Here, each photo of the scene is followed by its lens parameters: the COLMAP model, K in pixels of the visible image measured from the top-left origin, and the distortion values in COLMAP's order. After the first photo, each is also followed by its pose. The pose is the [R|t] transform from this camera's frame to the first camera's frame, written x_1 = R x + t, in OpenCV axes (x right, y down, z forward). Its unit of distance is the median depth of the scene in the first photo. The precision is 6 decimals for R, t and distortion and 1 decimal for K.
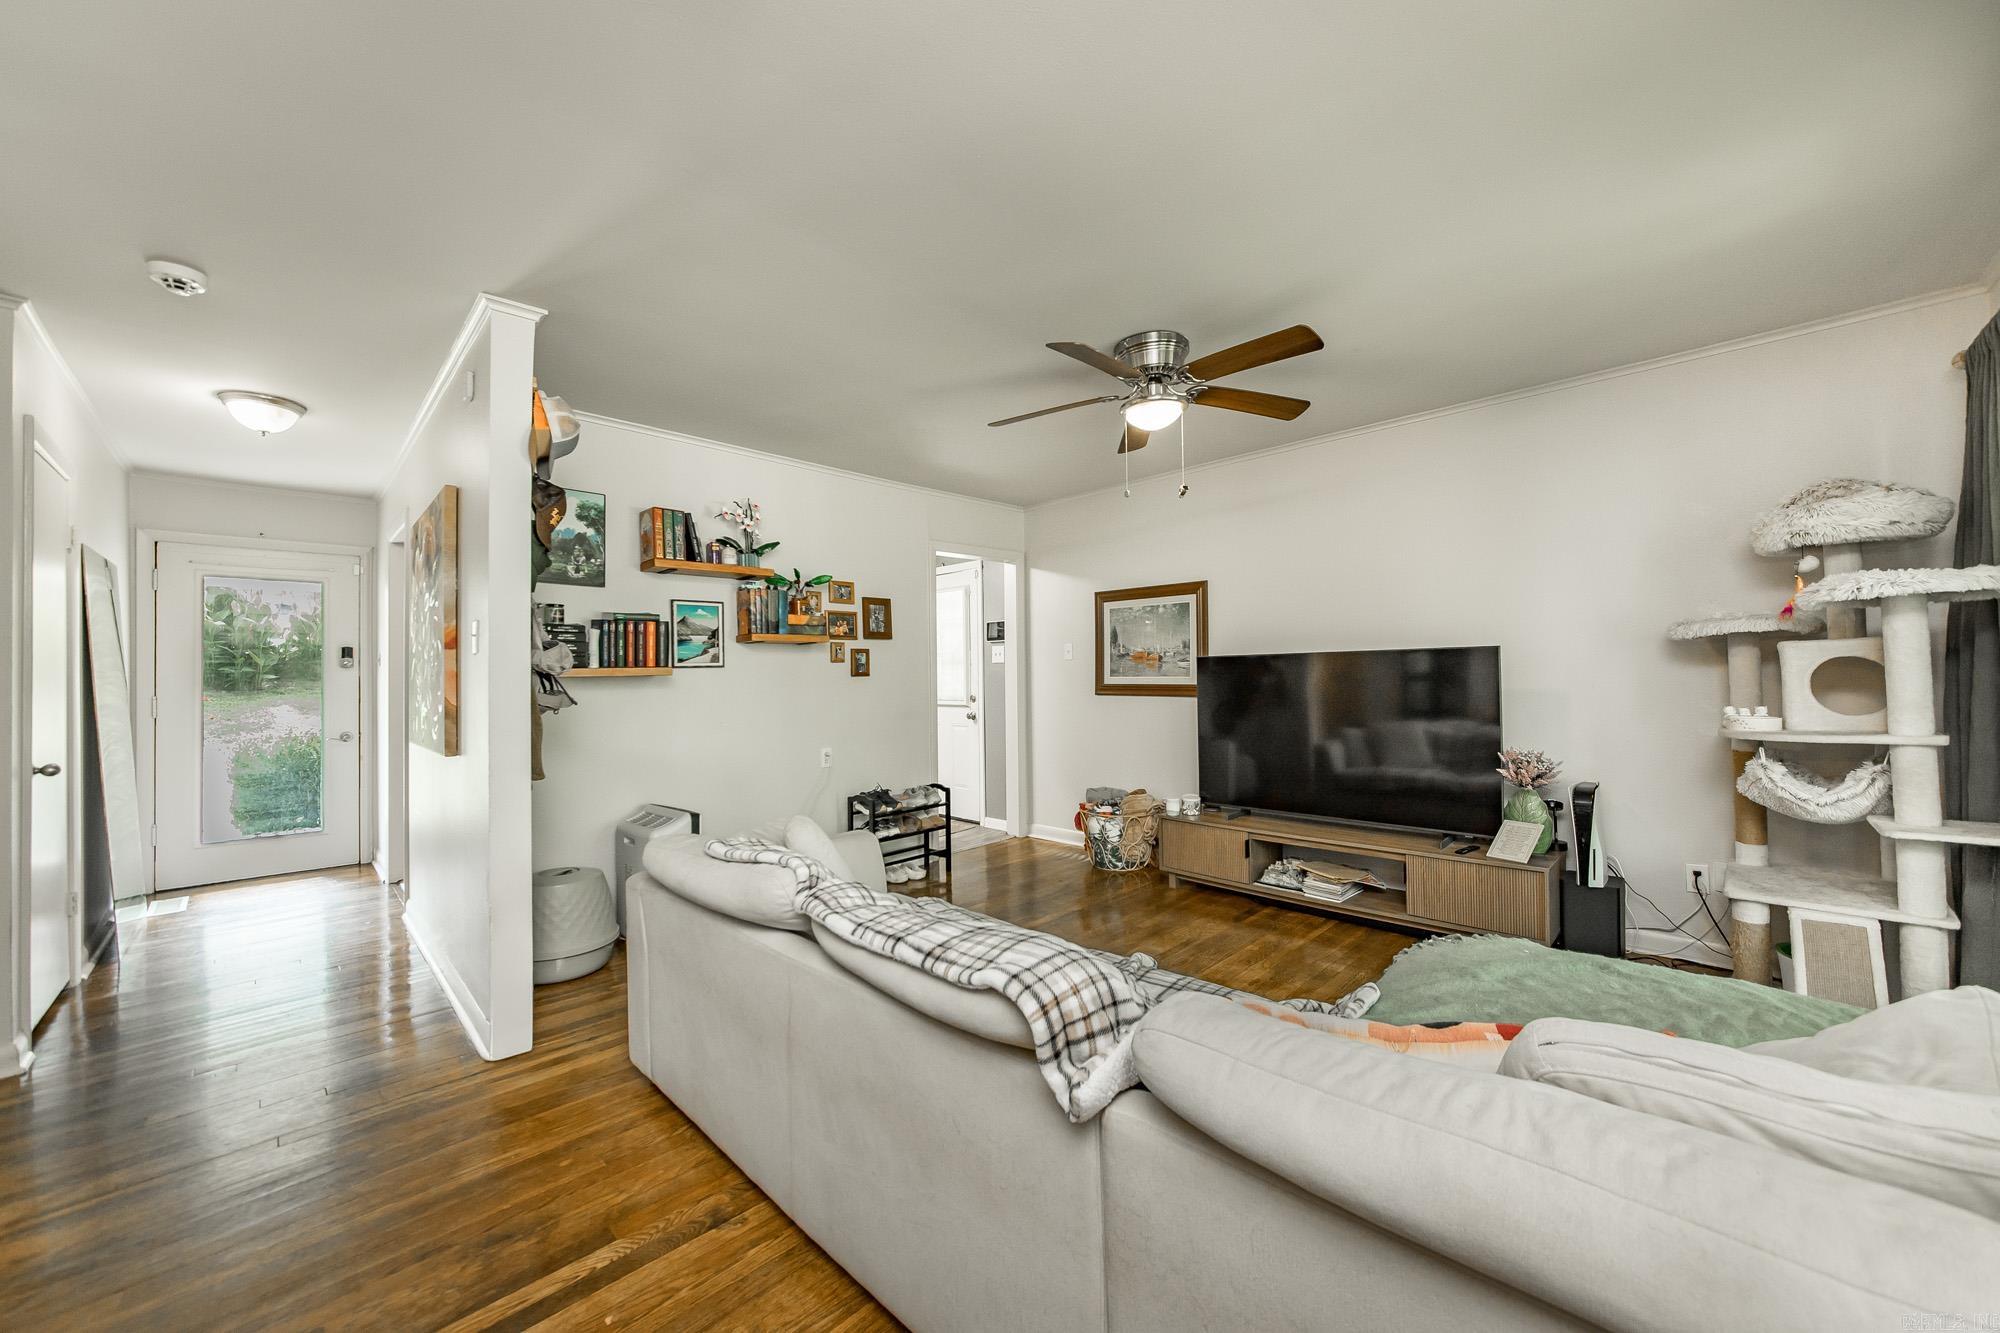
lens RADIAL K [[744.3, 0, 1000.0], [0, 744.3, 666.5], [0, 0, 1]] dist [0.000000, -0.000066]
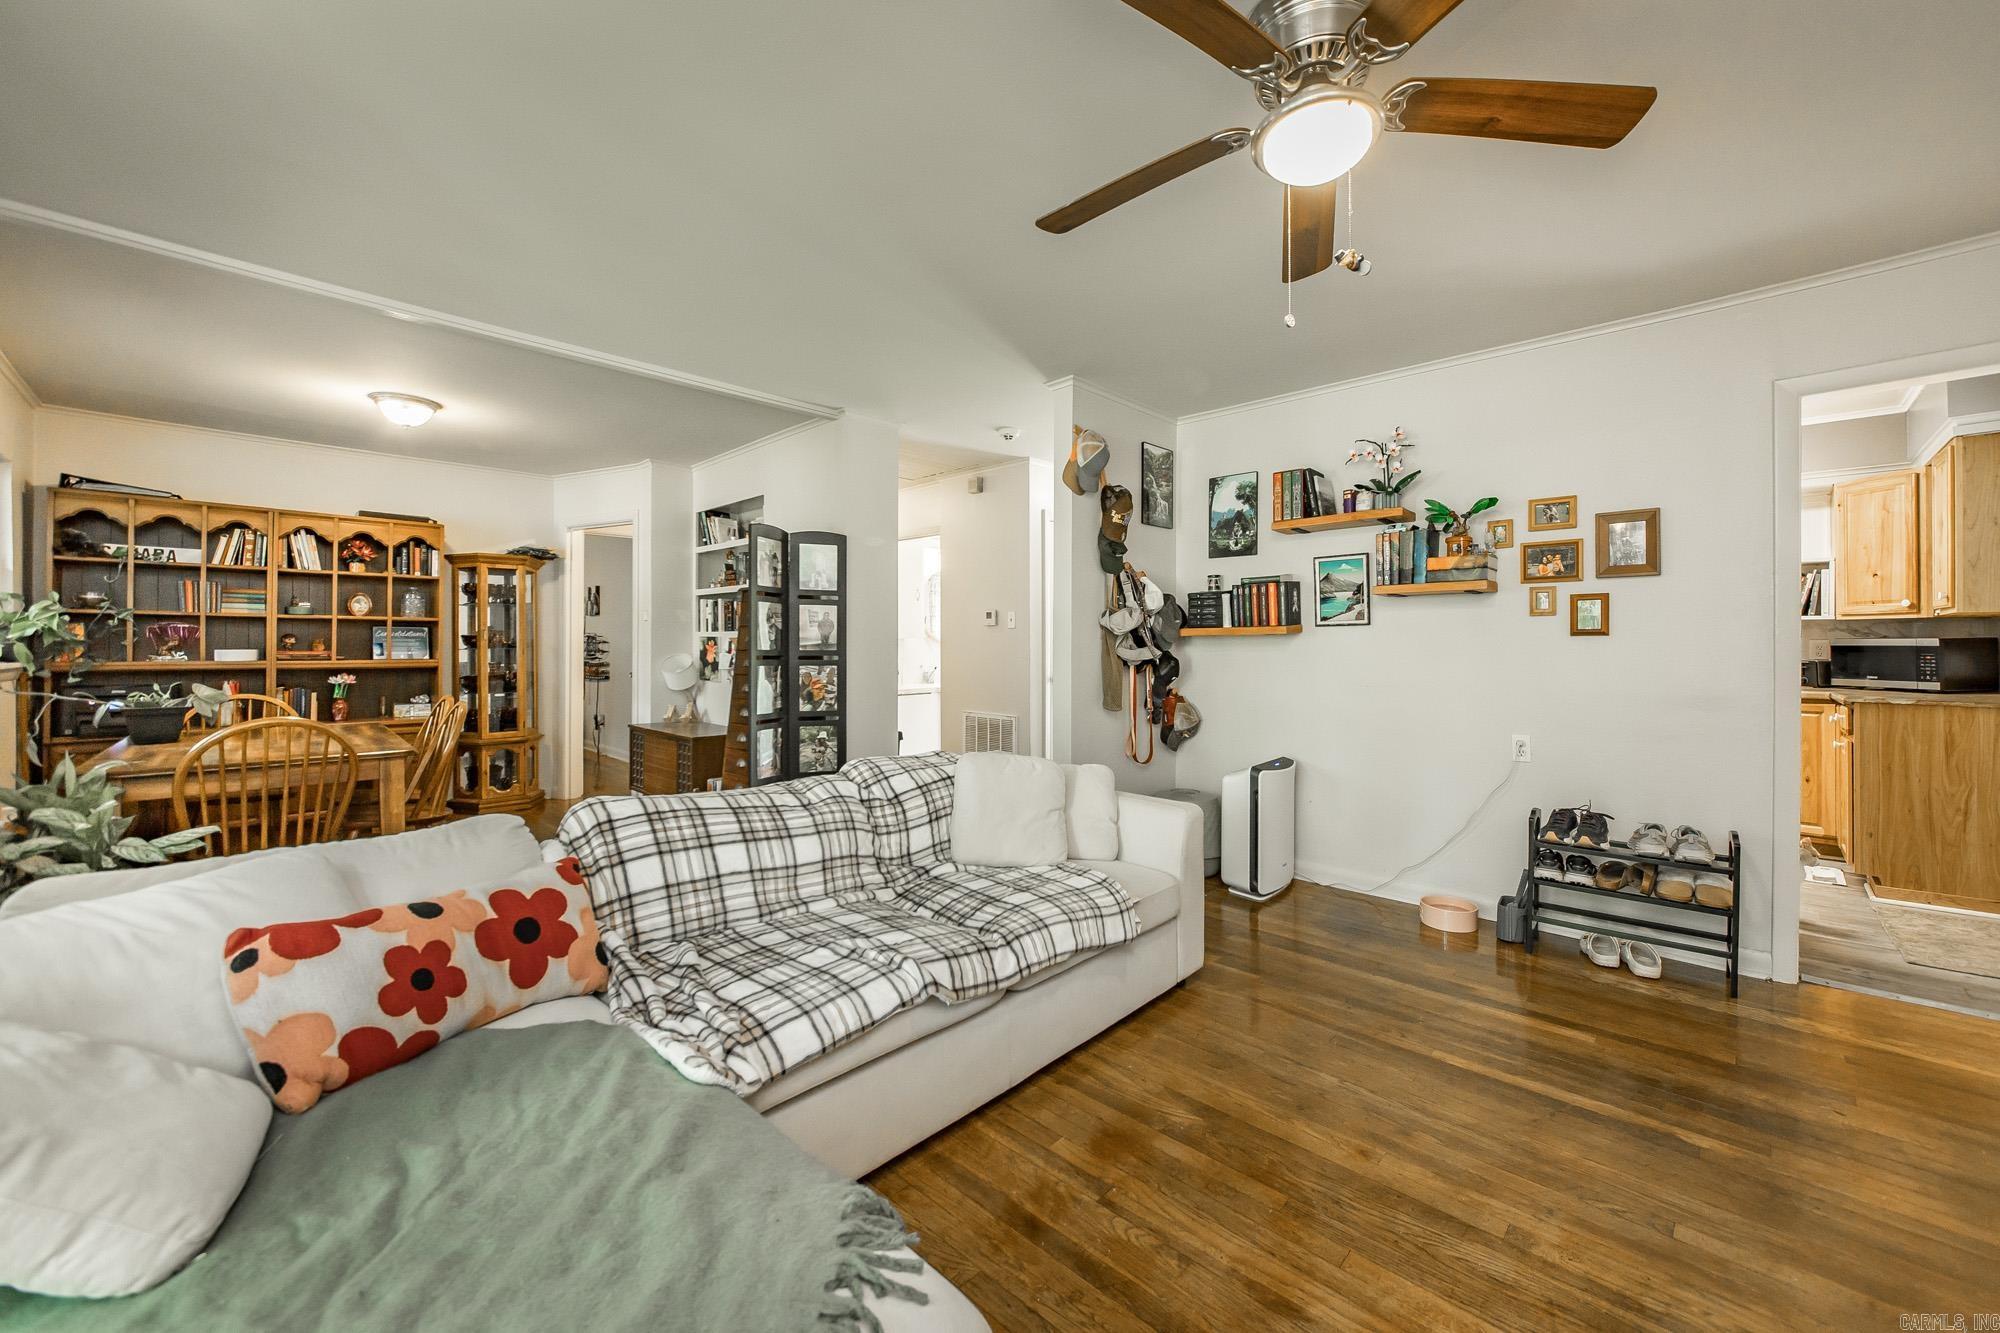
lens RADIAL K [[772.0, 0, 1031.4], [0, 772.0, 640.1], [0, 0, 1]] dist [-0.021167, 0.007542]
pose [[0.028837, 0.011797, -0.999515, 0.555943], [0.014043, 0.999827, 0.012206, 0.002062], [0.999485, -0.014389, 0.028666, 0.571463]]
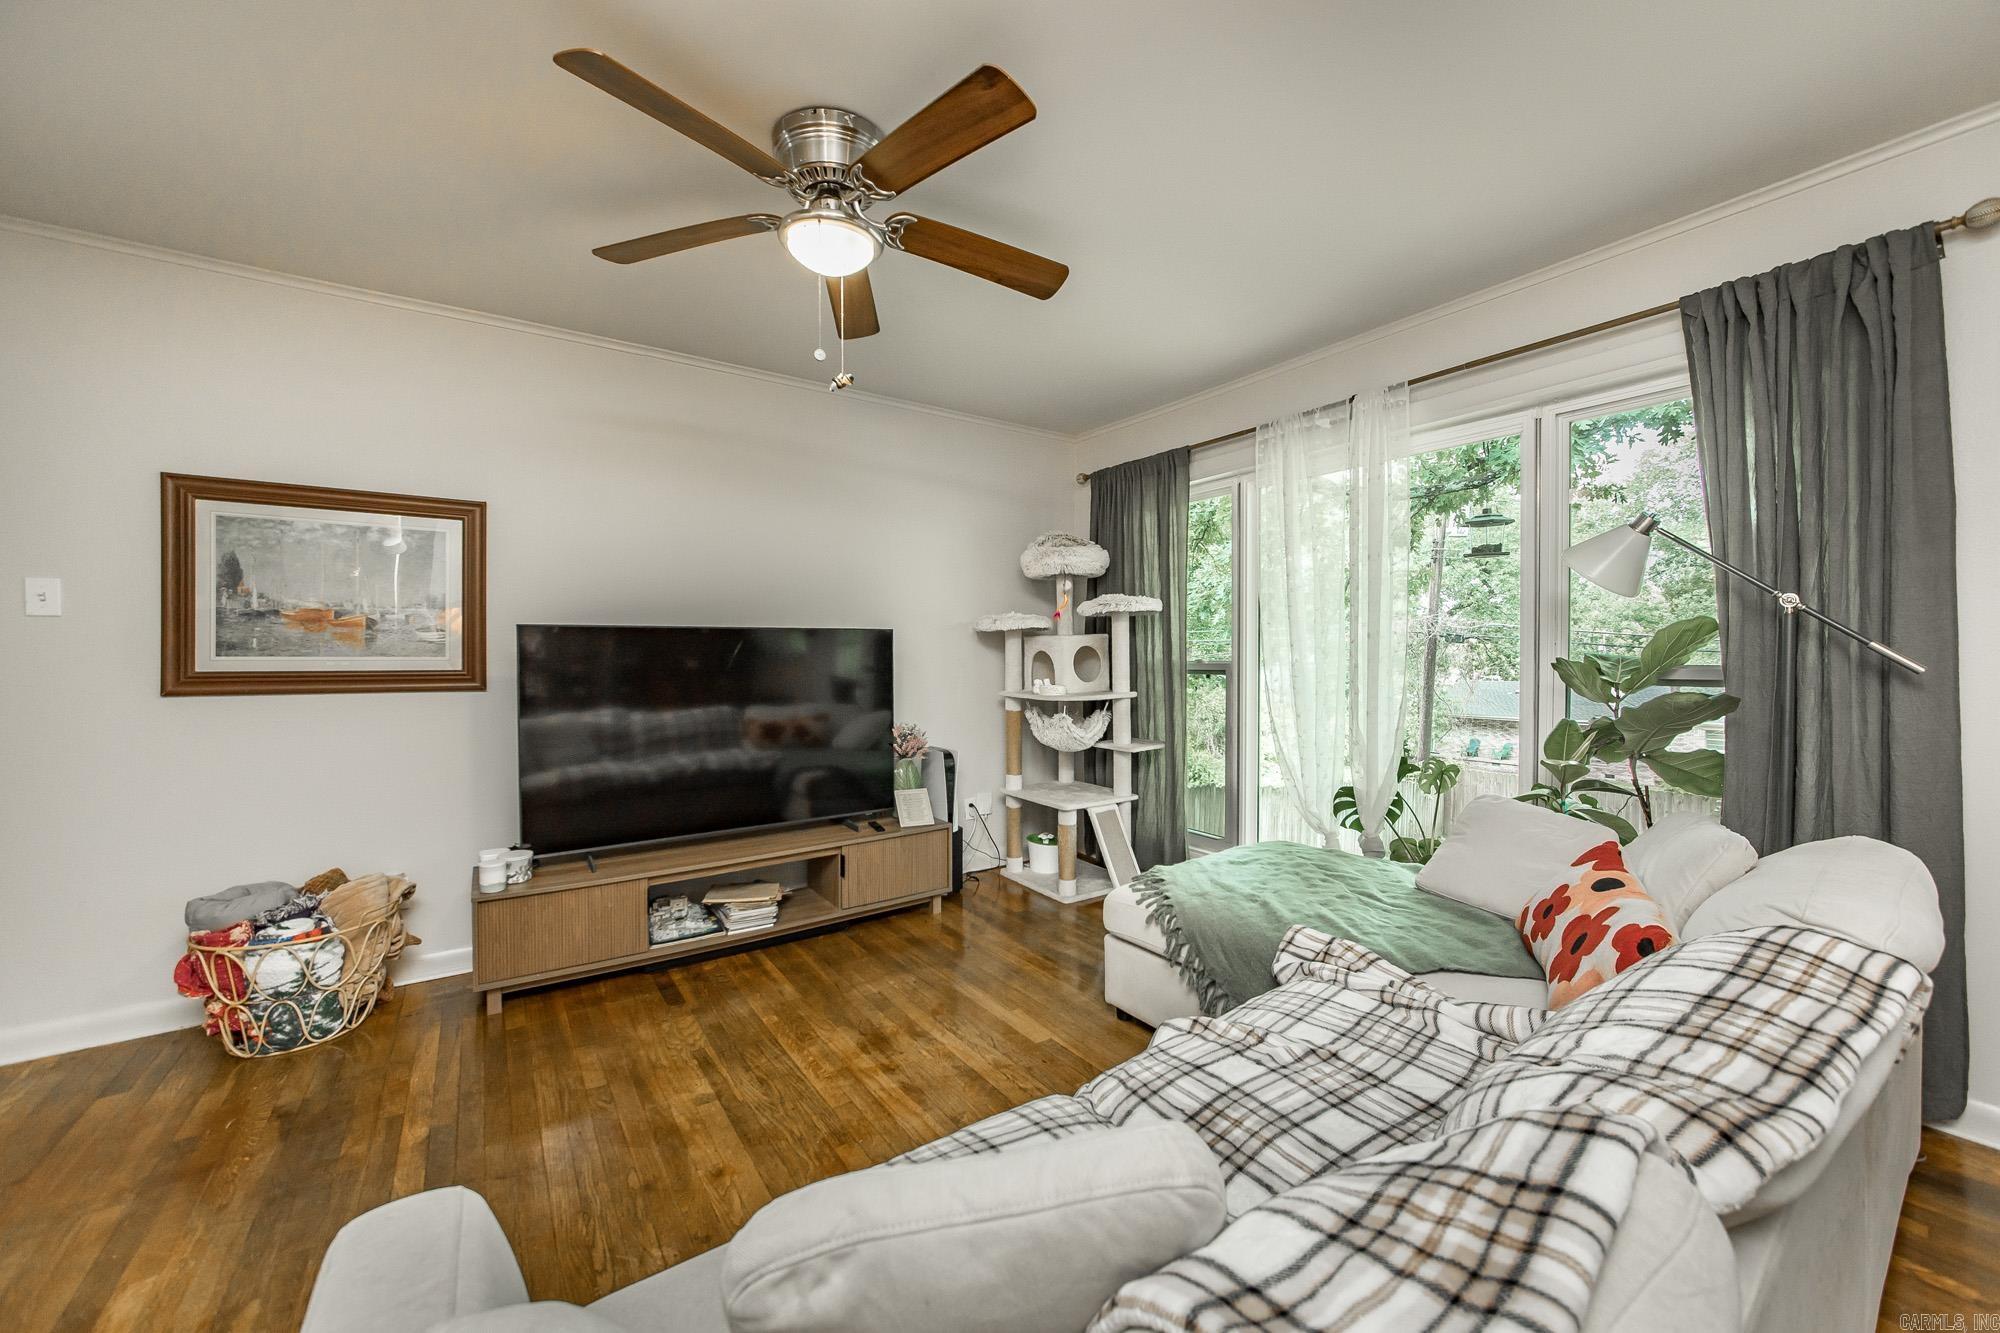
lens RADIAL K [[758.7, 0, 999.7], [0, 758.7, 661.6], [0, 0, 1]] dist [-0.002602, -0.000266]
pose [[0.185712, 0.003165, 0.982599, -0.307865], [-0.012266, 0.999924, -0.000903, 0.014612], [-0.982528, -0.011885, 0.185737, 0.536758]]
